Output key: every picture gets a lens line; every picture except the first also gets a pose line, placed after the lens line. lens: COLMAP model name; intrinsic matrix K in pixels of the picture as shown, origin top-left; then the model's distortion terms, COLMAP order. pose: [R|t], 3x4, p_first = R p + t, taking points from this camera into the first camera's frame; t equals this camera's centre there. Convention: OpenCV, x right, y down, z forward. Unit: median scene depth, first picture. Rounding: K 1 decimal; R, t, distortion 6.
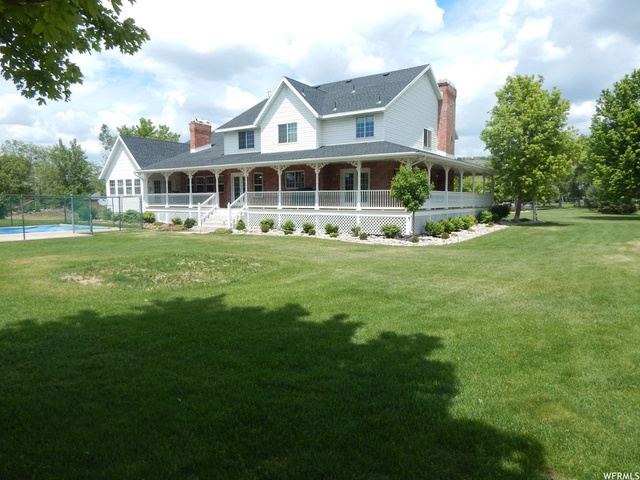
lens RADIAL K [[423.4, 0, 323.5], [0, 423.4, 236.9], [0, 0, 1]] dist [0.016300, -0.023028]
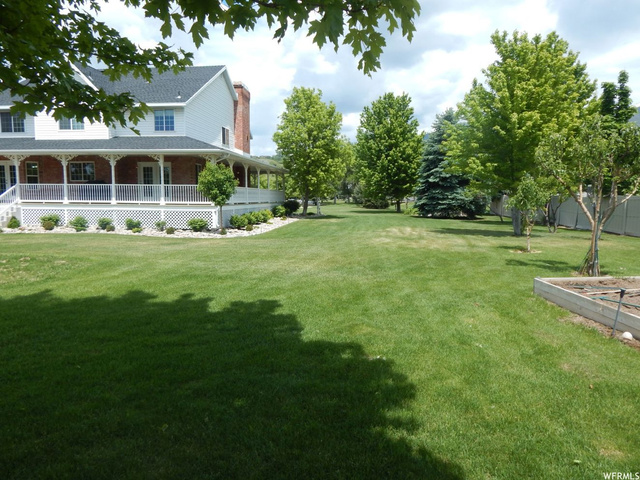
lens RADIAL K [[423.4, 0, 323.5], [0, 423.4, 236.9], [0, 0, 1]] dist [0.016300, -0.023028]
pose [[0.884943, -0.035926, 0.464311, -0.038693], [0.031942, 0.999354, 0.016445, 0.006210], [-0.464602, 0.000278, 0.885520, -0.040551]]
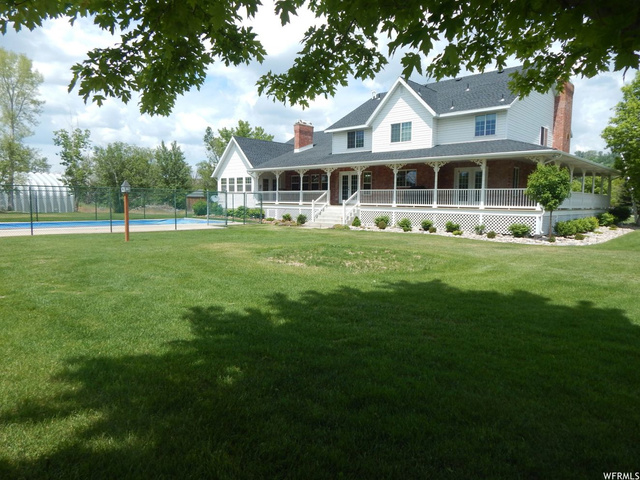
lens RADIAL K [[423.4, 0, 323.5], [0, 423.4, 236.9], [0, 0, 1]] dist [0.016300, -0.023028]
pose [[0.988382, 0.027341, -0.149513, -0.109991], [-0.027741, 0.999615, -0.000590, 0.011111], [0.149440, 0.004731, 0.988760, -0.030486]]
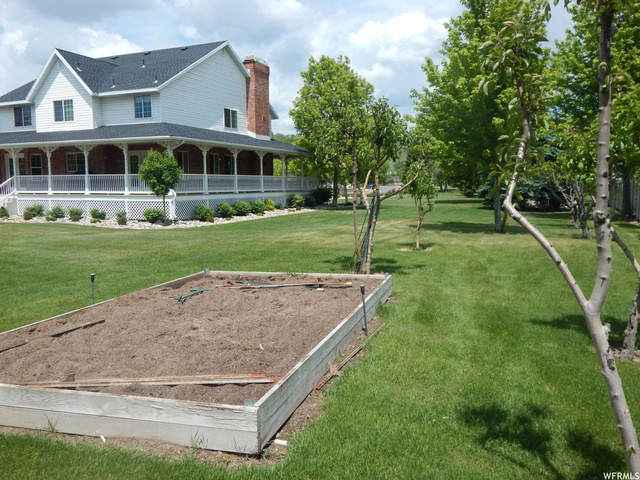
lens RADIAL K [[521.6, 0, 320.0], [0, 521.6, 240.0], [0, 0, 1]] dist [-0.001599, -0.002074]
pose [[0.982370, -0.024389, 0.185348, 0.241903], [0.020519, 0.999530, 0.022773, 0.018010], [-0.185816, -0.018568, 0.982409, -0.205321]]
